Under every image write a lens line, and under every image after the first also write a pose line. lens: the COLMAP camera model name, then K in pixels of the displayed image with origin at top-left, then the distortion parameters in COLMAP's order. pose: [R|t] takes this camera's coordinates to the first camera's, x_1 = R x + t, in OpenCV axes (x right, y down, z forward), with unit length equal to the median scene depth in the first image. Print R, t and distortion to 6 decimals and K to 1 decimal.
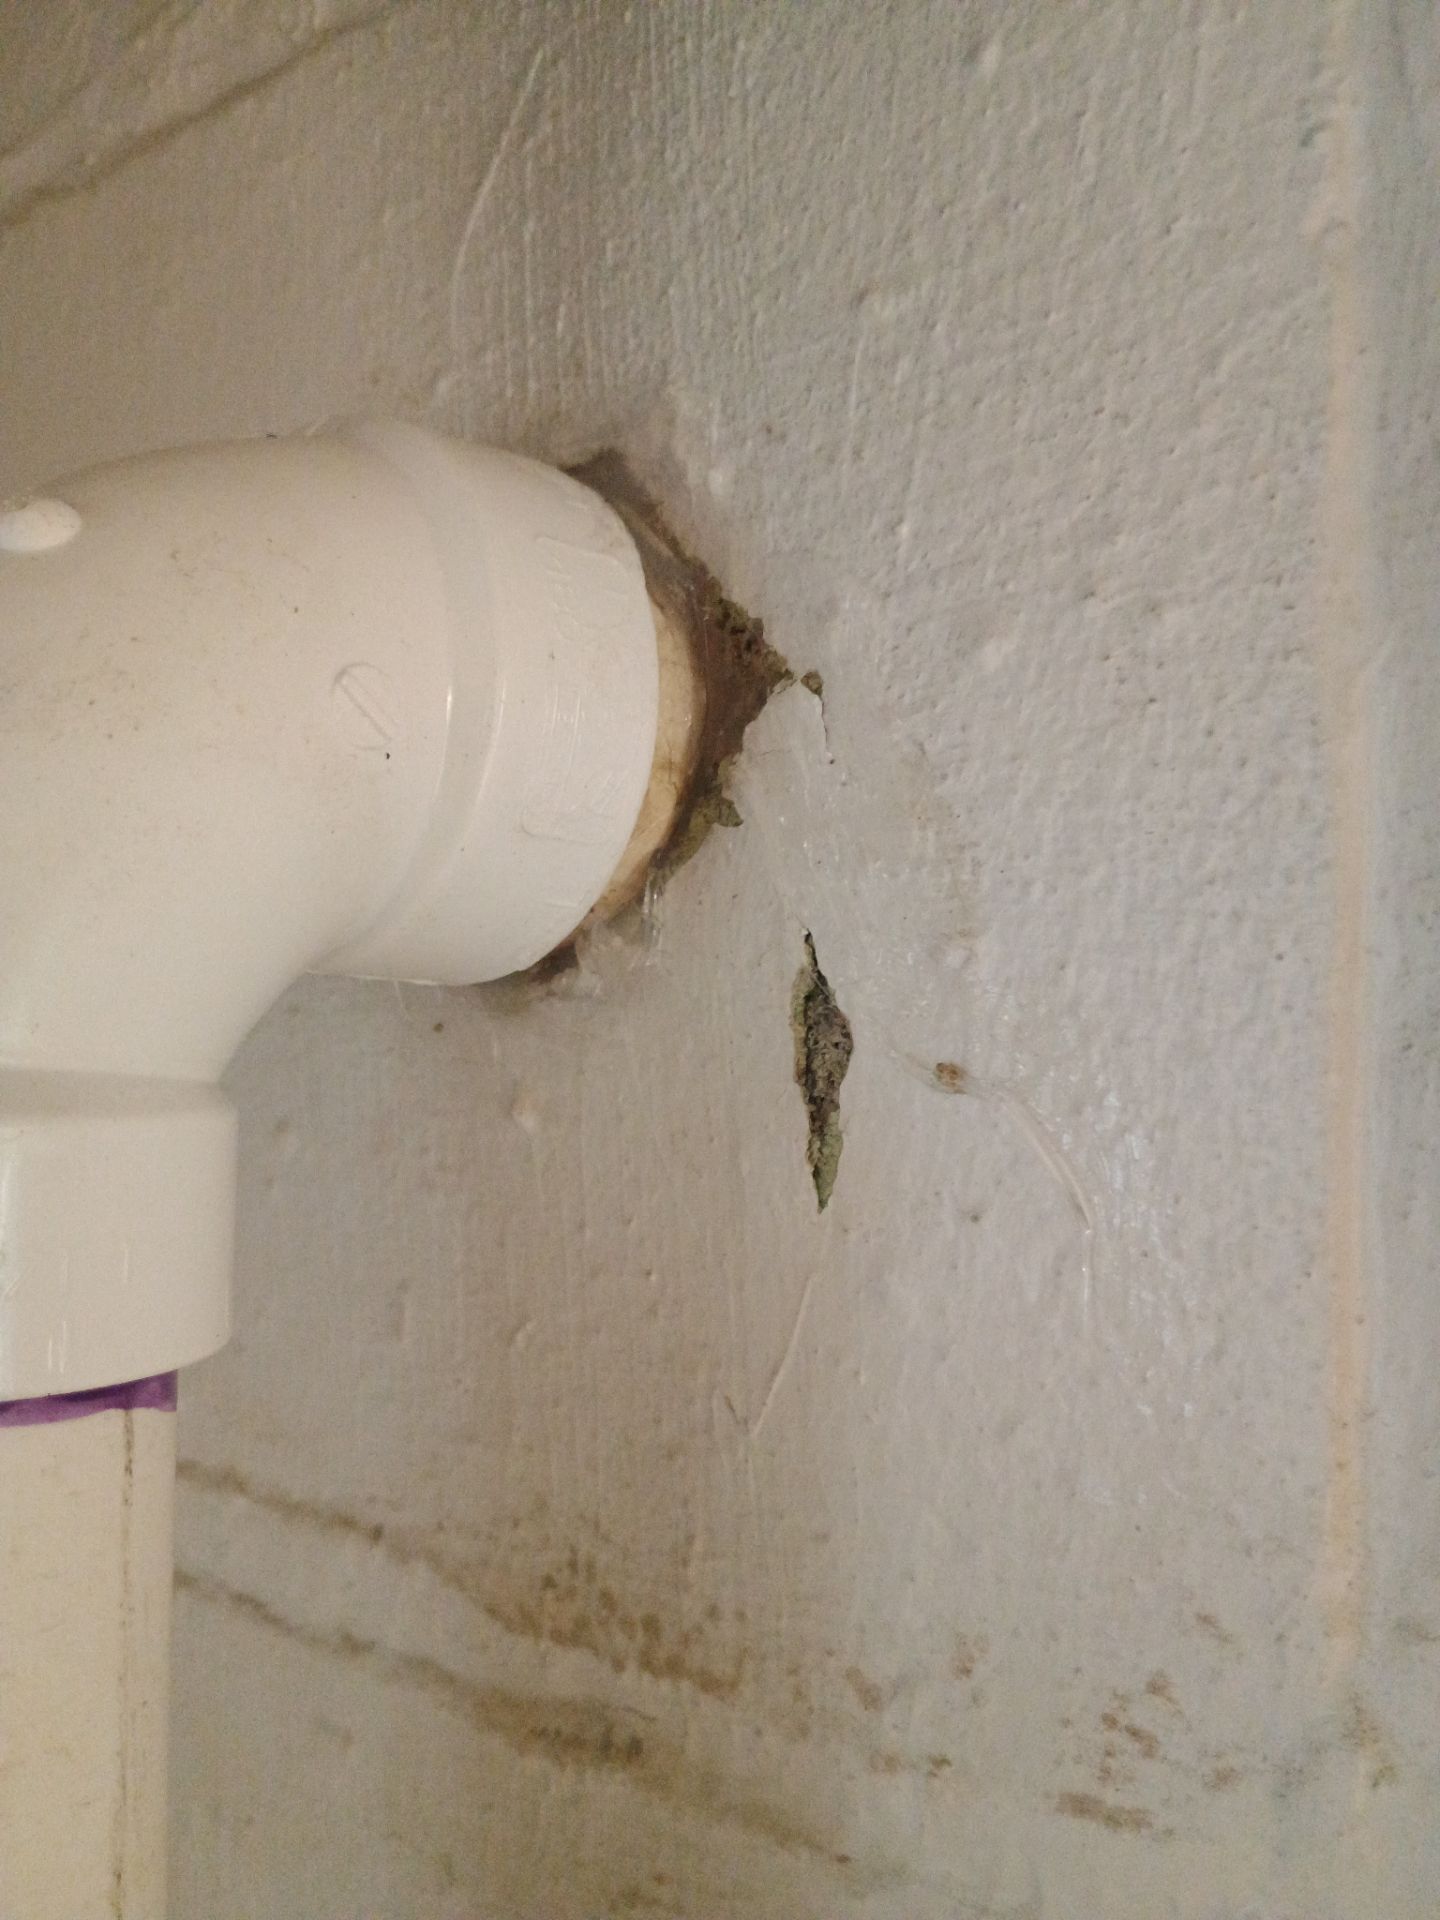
lens RADIAL K [[1828.1, 0, 652.8], [0, 1828.1, 966.8], [0, 0, 1]] dist [0.054760, -0.175890]
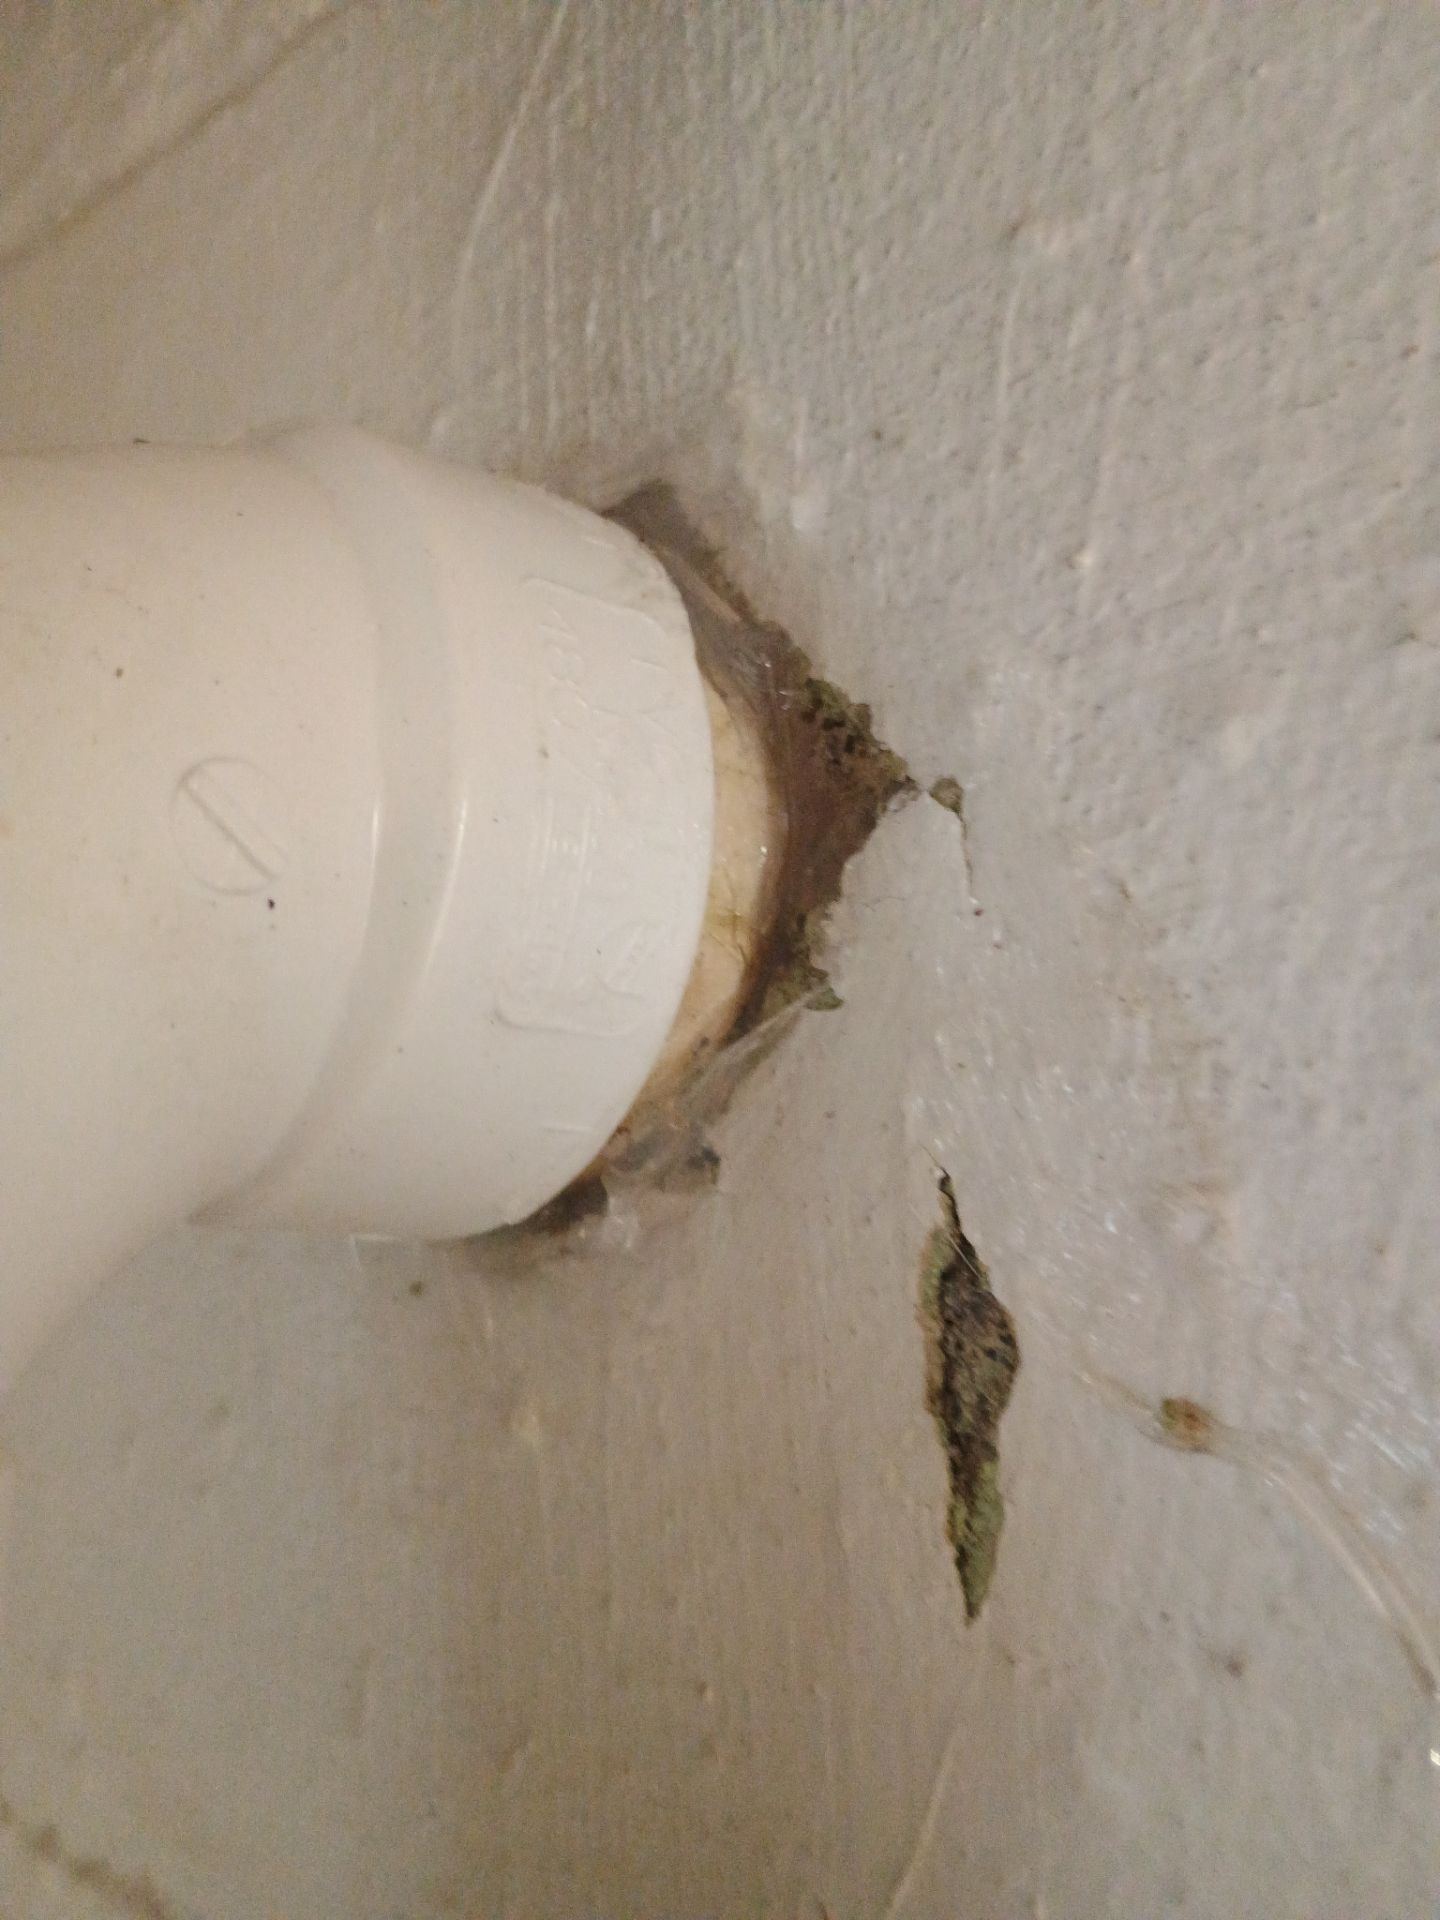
lens RADIAL K [[1828.1, 0, 652.8], [0, 1828.1, 966.8], [0, 0, 1]] dist [0.054760, -0.175890]
pose [[0.998293, -0.000545, -0.058405, 0.019831], [-0.004920, 0.995617, -0.093391, -0.030786], [0.058200, 0.093518, 0.993915, 0.341782]]
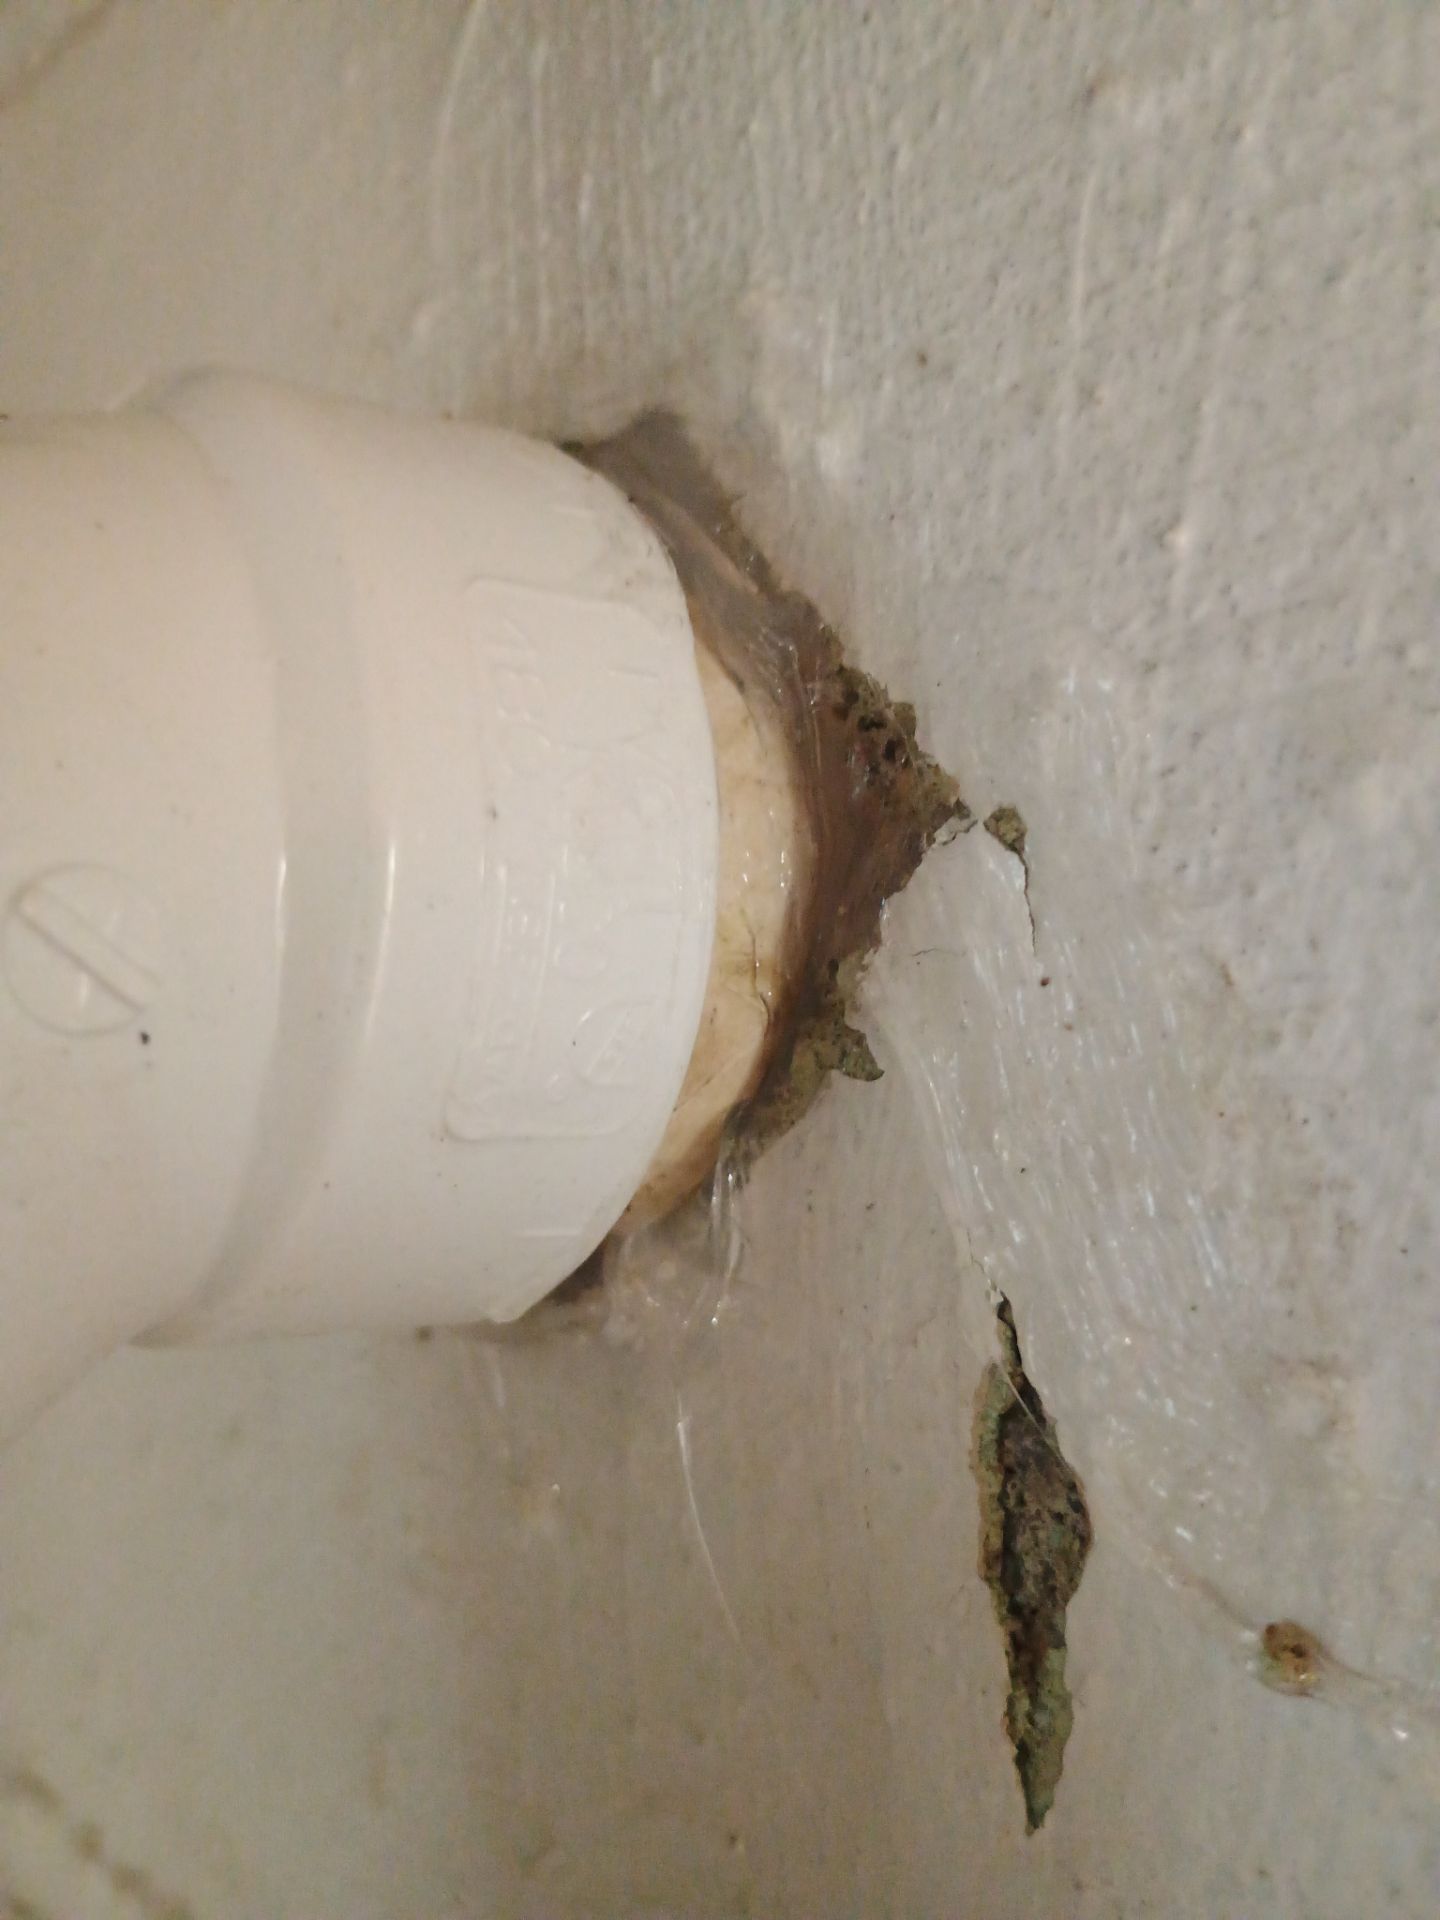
lens RADIAL K [[1828.1, 0, 652.8], [0, 1828.1, 966.8], [0, 0, 1]] dist [0.054760, -0.175890]
pose [[0.992147, -0.012008, -0.124498, 0.051299], [0.014419, 0.999725, 0.018480, -0.126599], [0.124242, -0.020130, 0.992048, 0.457990]]
